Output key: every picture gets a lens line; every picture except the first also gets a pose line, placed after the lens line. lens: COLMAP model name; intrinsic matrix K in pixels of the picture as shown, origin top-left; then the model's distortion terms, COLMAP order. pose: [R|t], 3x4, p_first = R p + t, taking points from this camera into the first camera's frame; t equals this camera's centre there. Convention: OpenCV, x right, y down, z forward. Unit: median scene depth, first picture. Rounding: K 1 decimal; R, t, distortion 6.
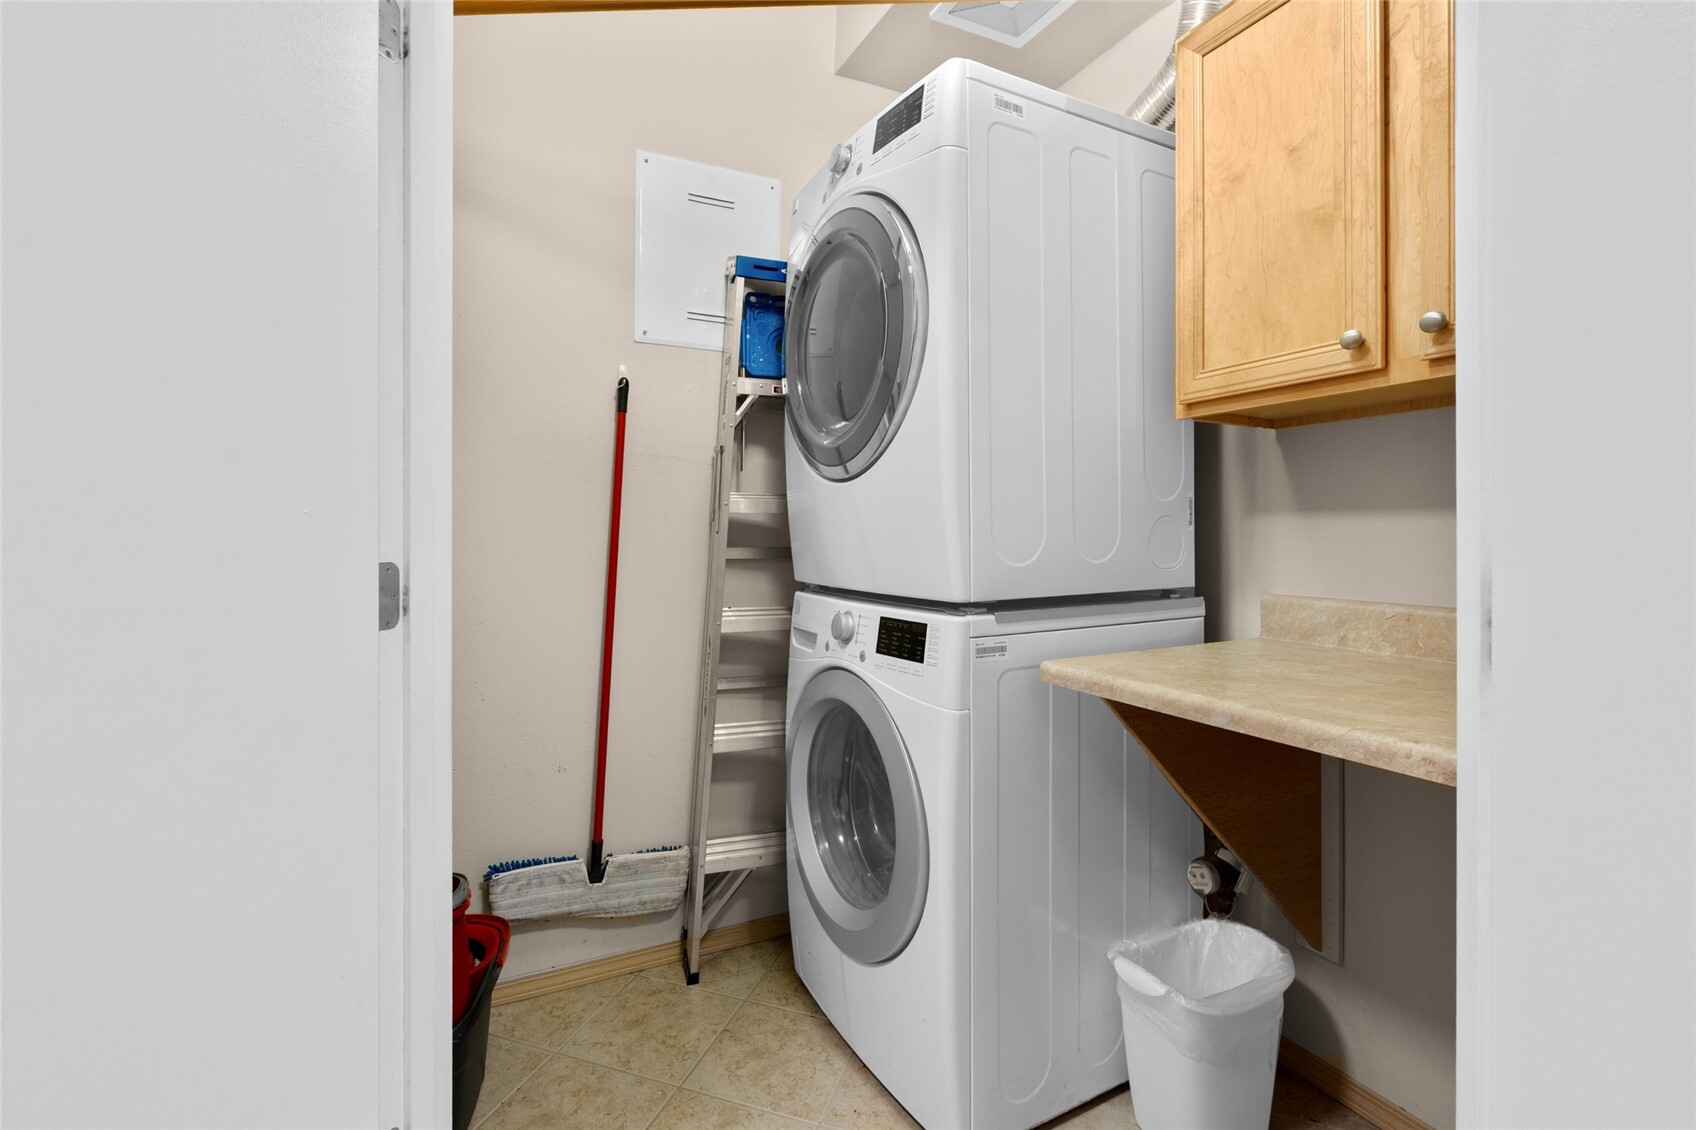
lens RADIAL K [[758.1, 0, 844.7], [0, 758.1, 532.9], [0, 0, 1]] dist [-0.010427, 0.003295]
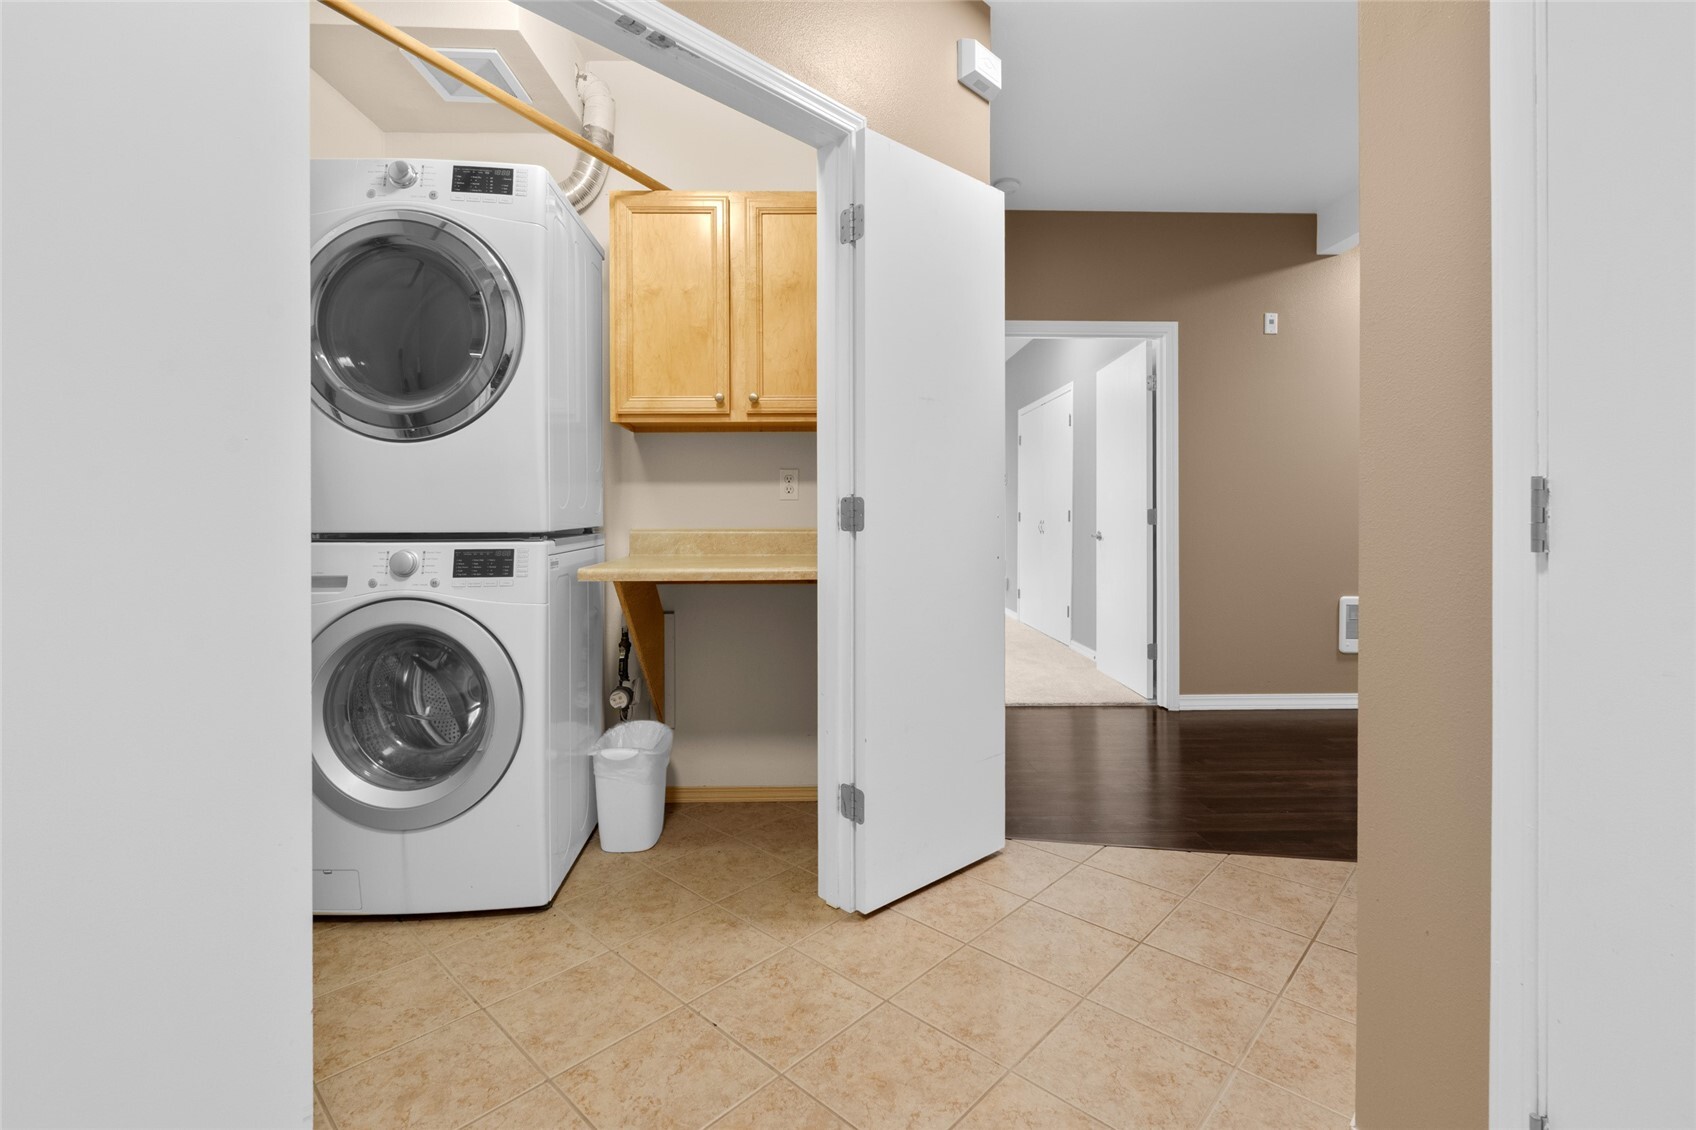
lens RADIAL K [[758.1, 0, 844.0], [0, 758.1, 525.8], [0, 0, 1]] dist [-0.010427, 0.003295]
pose [[0.413875, -0.015516, 0.910202, -0.923788], [0.003555, 0.999875, 0.015429, 0.055898], [-0.910327, -0.003150, 0.413878, -0.153736]]
